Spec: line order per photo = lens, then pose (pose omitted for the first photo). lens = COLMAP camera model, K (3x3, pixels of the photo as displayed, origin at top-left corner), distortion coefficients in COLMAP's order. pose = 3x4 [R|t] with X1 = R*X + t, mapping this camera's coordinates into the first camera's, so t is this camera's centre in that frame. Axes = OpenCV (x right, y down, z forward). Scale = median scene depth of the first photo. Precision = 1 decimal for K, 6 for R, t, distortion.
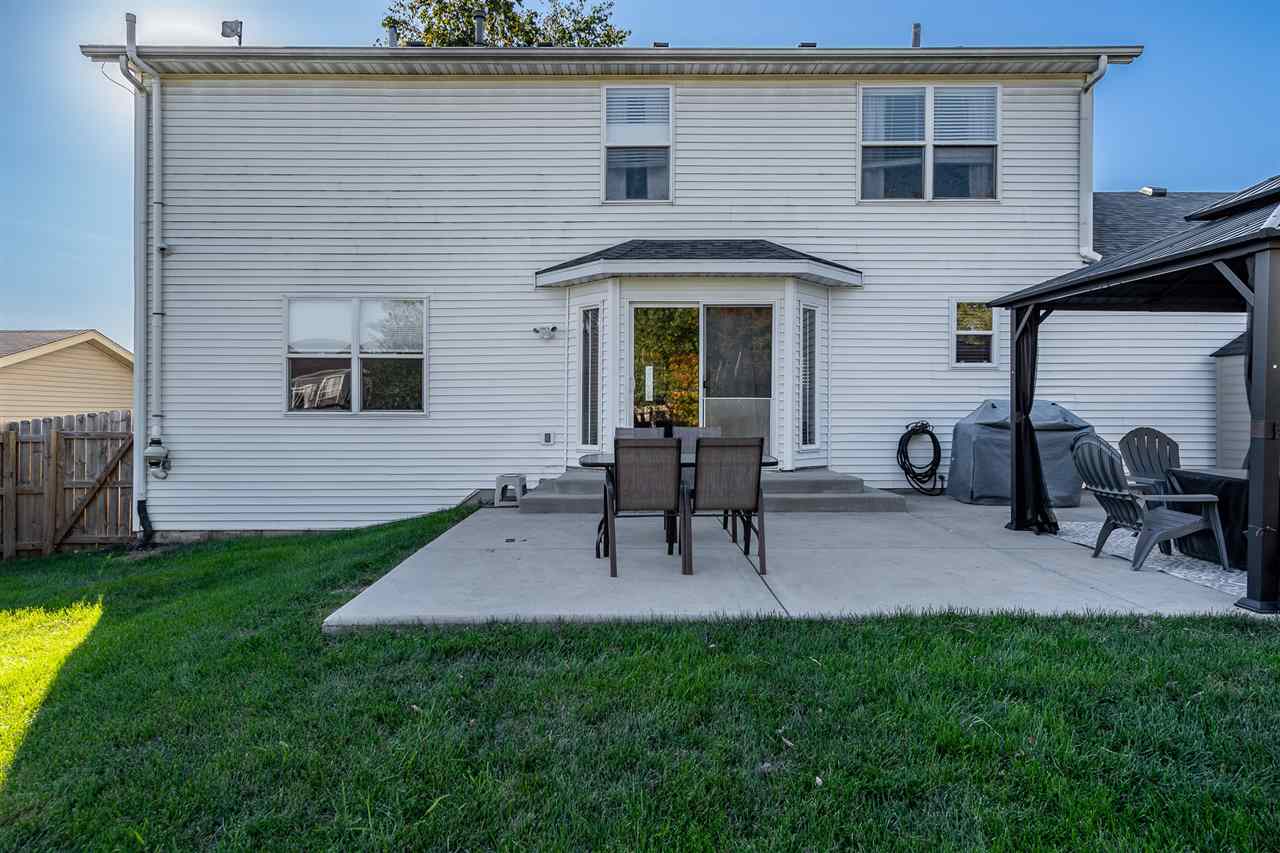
lens RADIAL K [[658.2, 0, 653.9], [0, 658.2, 403.7], [0, 0, 1]] dist [0.000401, 0.000350]
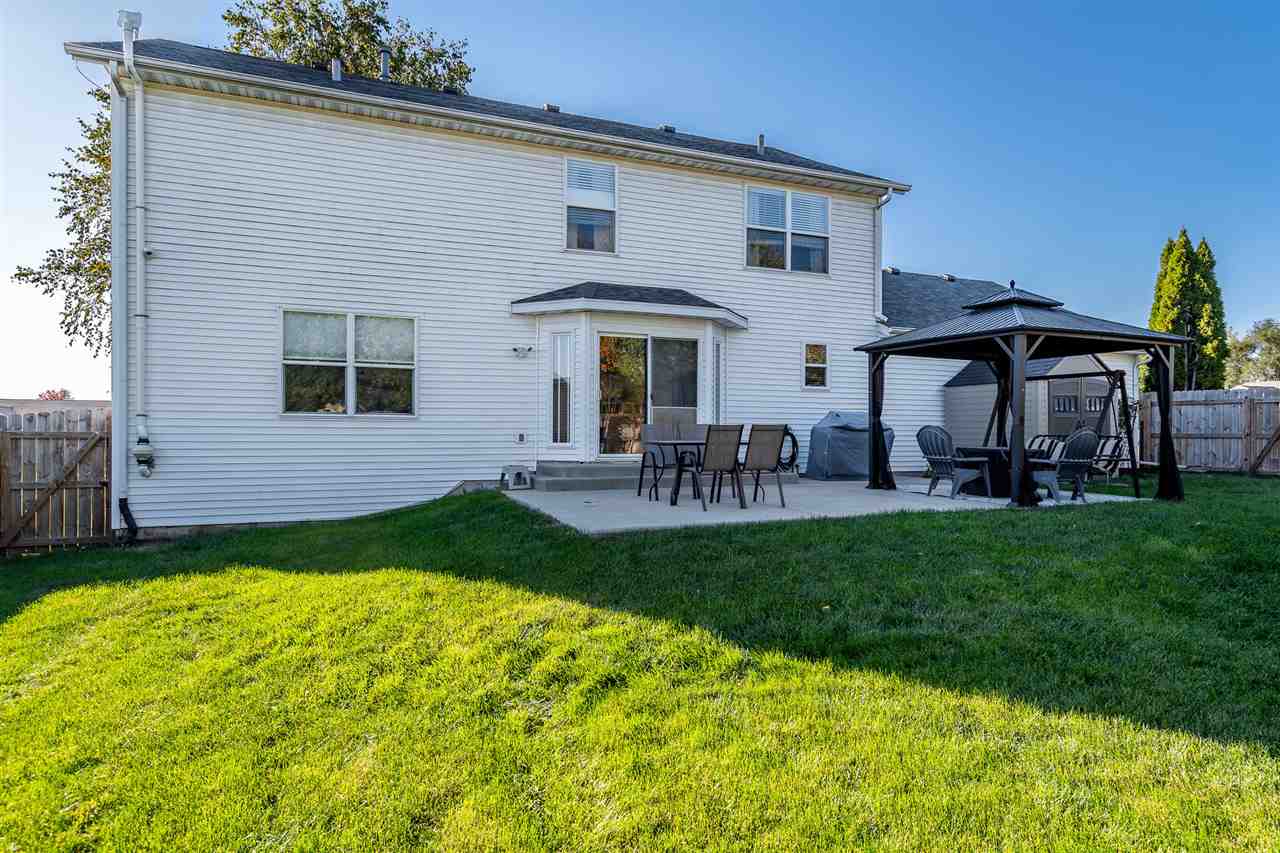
lens RADIAL K [[689.2, 0, 613.2], [0, 689.2, 420.5], [0, 0, 1]] dist [-0.001011, -0.000517]
pose [[0.938860, 0.012034, 0.344089, -0.441565], [-0.008613, 0.999897, -0.011468, 0.033134], [-0.344191, 0.007803, 0.938867, -0.261060]]
